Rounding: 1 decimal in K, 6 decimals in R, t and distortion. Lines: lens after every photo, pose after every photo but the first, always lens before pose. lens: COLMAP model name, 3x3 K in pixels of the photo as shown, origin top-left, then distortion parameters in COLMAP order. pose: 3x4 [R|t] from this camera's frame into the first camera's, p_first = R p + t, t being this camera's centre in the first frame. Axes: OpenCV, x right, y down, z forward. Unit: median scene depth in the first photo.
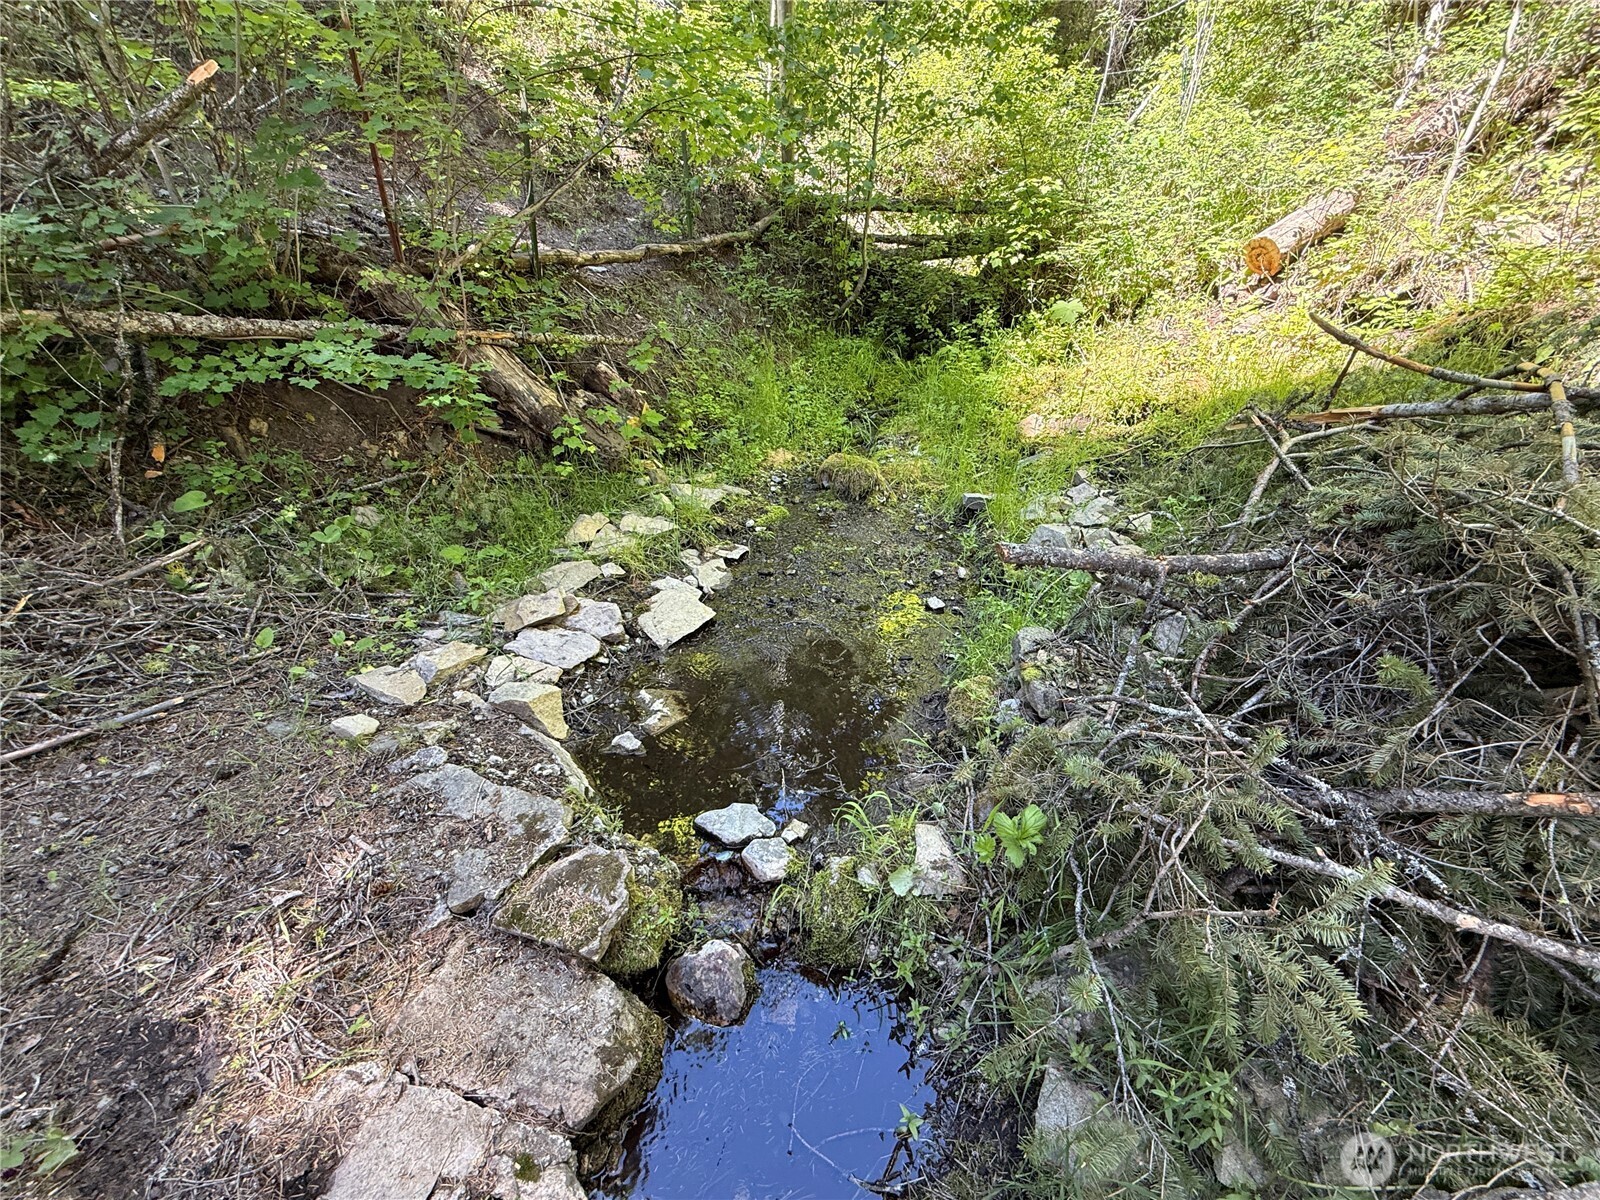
lens RADIAL K [[636.7, 0, 796.9], [0, 636.7, 602.2], [0, 0, 1]] dist [-0.002356, 0.000614]
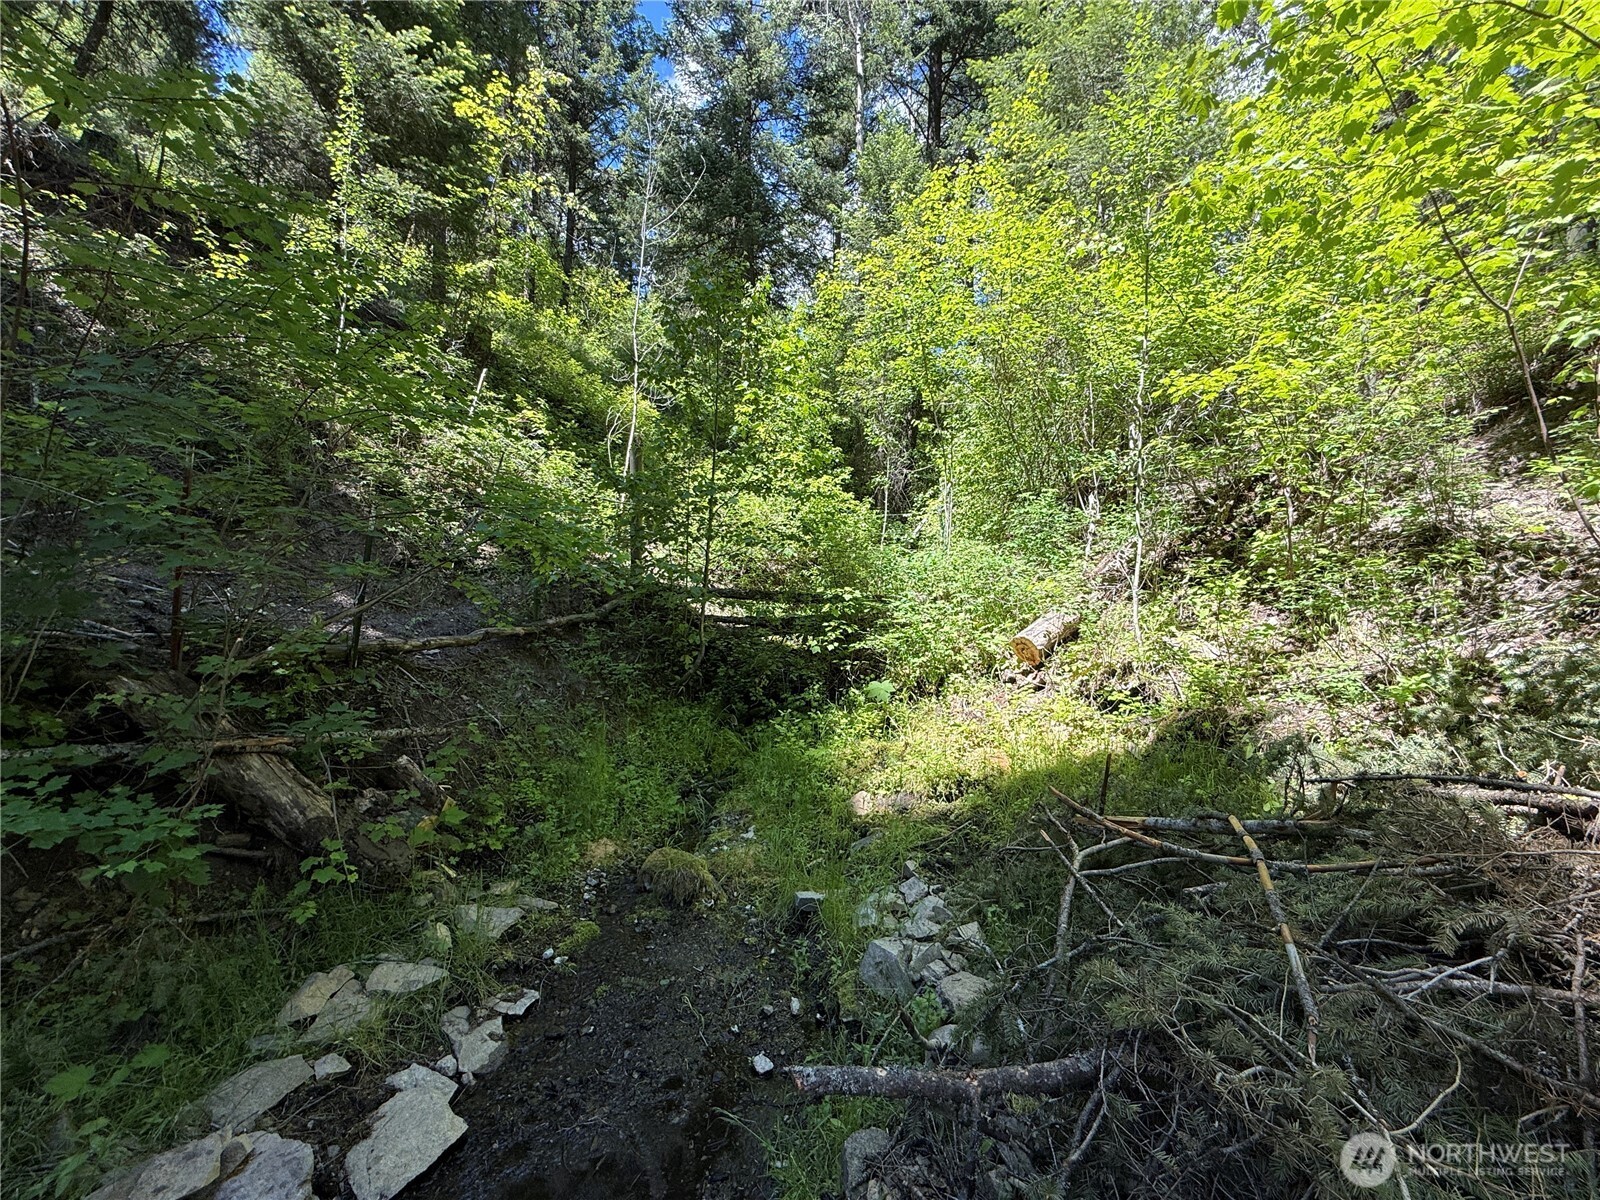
lens RADIAL K [[636.7, 0, 796.9], [0, 636.7, 602.2], [0, 0, 1]] dist [-0.002356, 0.000614]
pose [[0.978157, 0.020905, 0.206815, 0.055598], [0.081159, 0.877557, -0.472554, -0.092952], [-0.191371, 0.479017, 0.856691, -0.002876]]
